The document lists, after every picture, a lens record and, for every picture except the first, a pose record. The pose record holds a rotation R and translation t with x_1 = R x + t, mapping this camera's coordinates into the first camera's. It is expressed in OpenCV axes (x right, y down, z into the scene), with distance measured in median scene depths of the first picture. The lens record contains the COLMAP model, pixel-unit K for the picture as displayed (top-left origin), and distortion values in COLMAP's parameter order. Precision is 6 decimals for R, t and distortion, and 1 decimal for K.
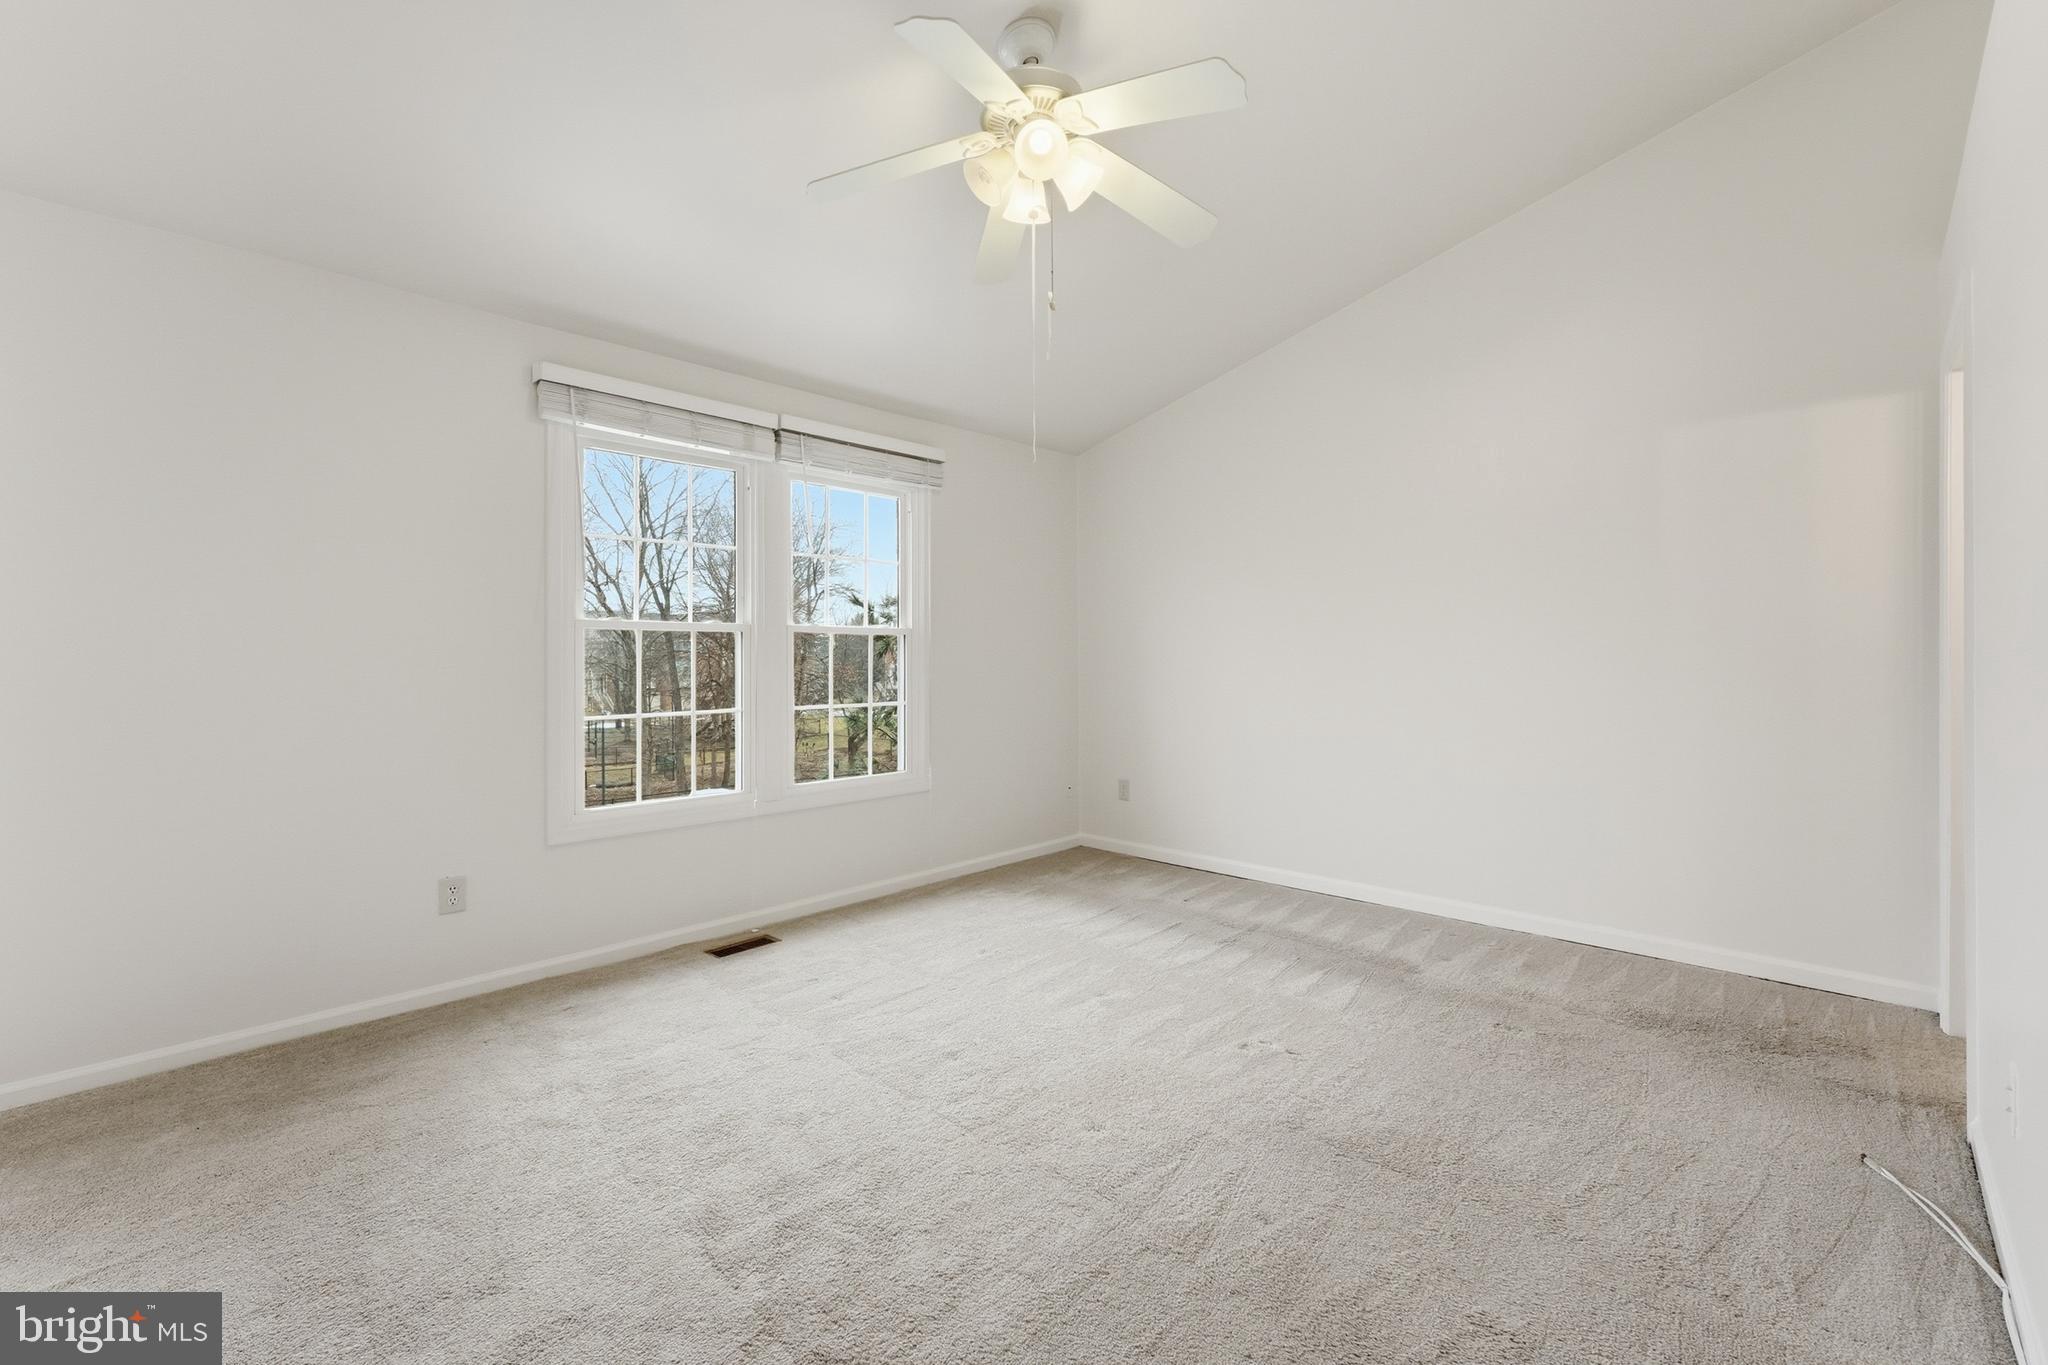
lens RADIAL K [[857.5, 0, 1030.9], [0, 857.5, 649.6], [0, 0, 1]] dist [-0.001732, -0.000193]
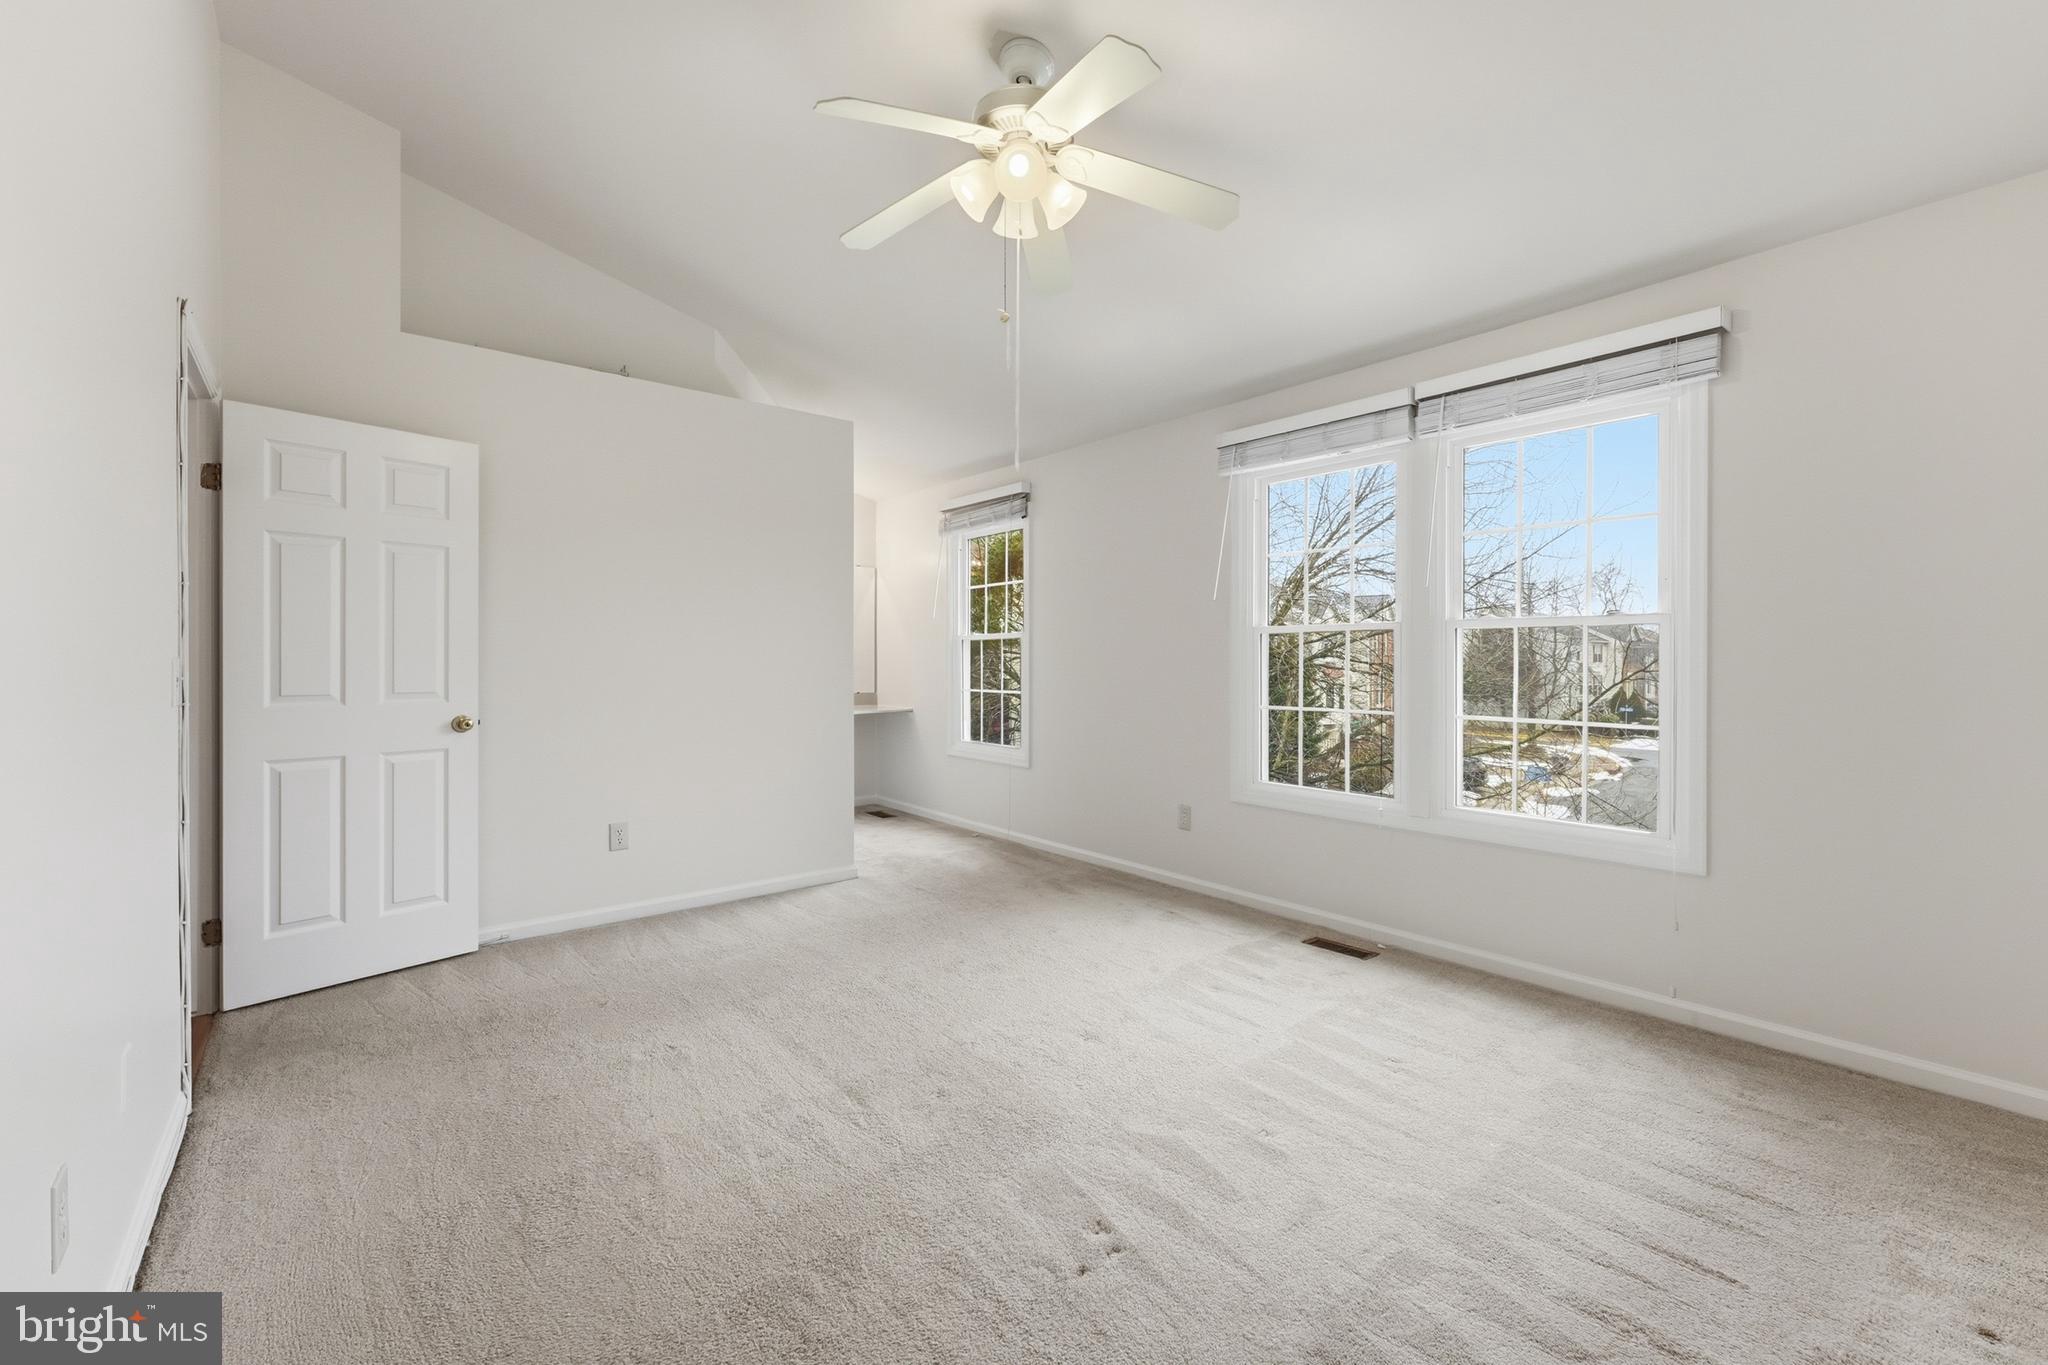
lens RADIAL K [[849.1, 0, 1023.1], [0, 849.1, 658.4], [0, 0, 1]] dist [0.001047, 0.000202]
pose [[-0.112833, -0.000619, -0.993614, 0.710591], [0.004901, 0.999987, -0.001180, 0.010558], [0.993602, -0.005003, -0.112828, 0.778508]]
